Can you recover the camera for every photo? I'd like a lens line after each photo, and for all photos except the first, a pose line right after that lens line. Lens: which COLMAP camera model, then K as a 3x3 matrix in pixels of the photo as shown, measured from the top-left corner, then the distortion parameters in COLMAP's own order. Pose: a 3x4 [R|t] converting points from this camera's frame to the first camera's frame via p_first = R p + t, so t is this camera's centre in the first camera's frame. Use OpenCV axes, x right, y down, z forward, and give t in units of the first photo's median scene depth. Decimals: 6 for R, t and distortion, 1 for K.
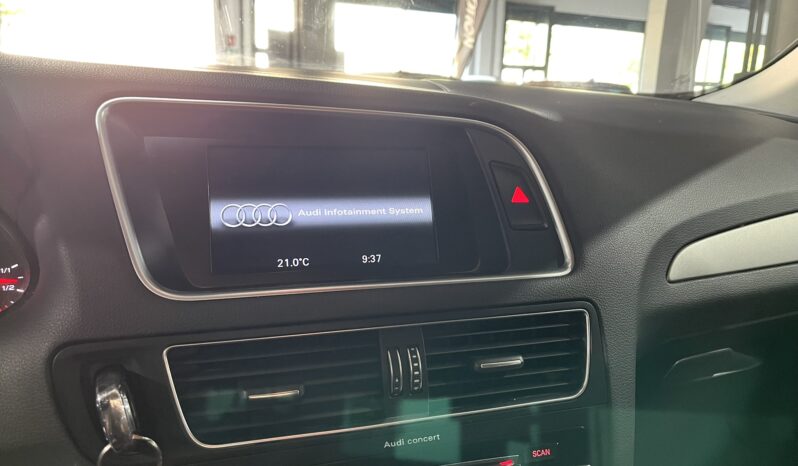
lens RADIAL K [[617.6, 0, 403.4], [0, 617.6, 233.0], [0, 0, 1]] dist [0.023043, -0.010676]
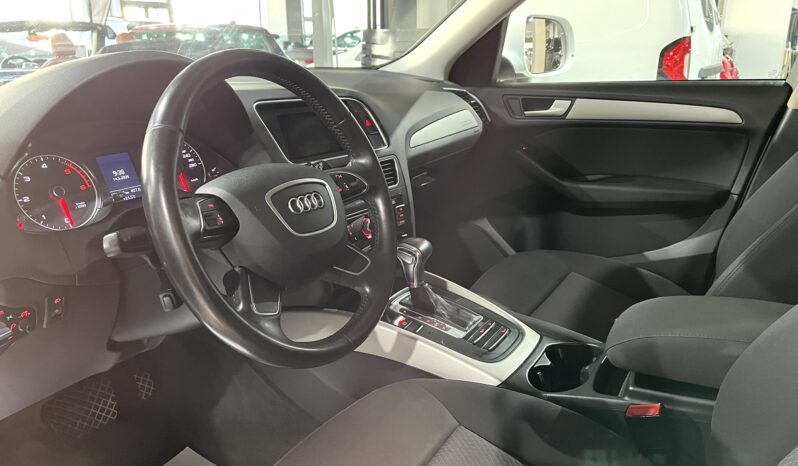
lens RADIAL K [[608.6, 0, 399.0], [0, 608.6, 233.0], [0, 0, 1]] dist [0.079584, -0.110334]
pose [[0.836782, -0.198104, 0.510443, -1.253771], [0.145266, 0.979167, 0.141879, 0.059590], [-0.527915, -0.044572, 0.848127, -1.536910]]
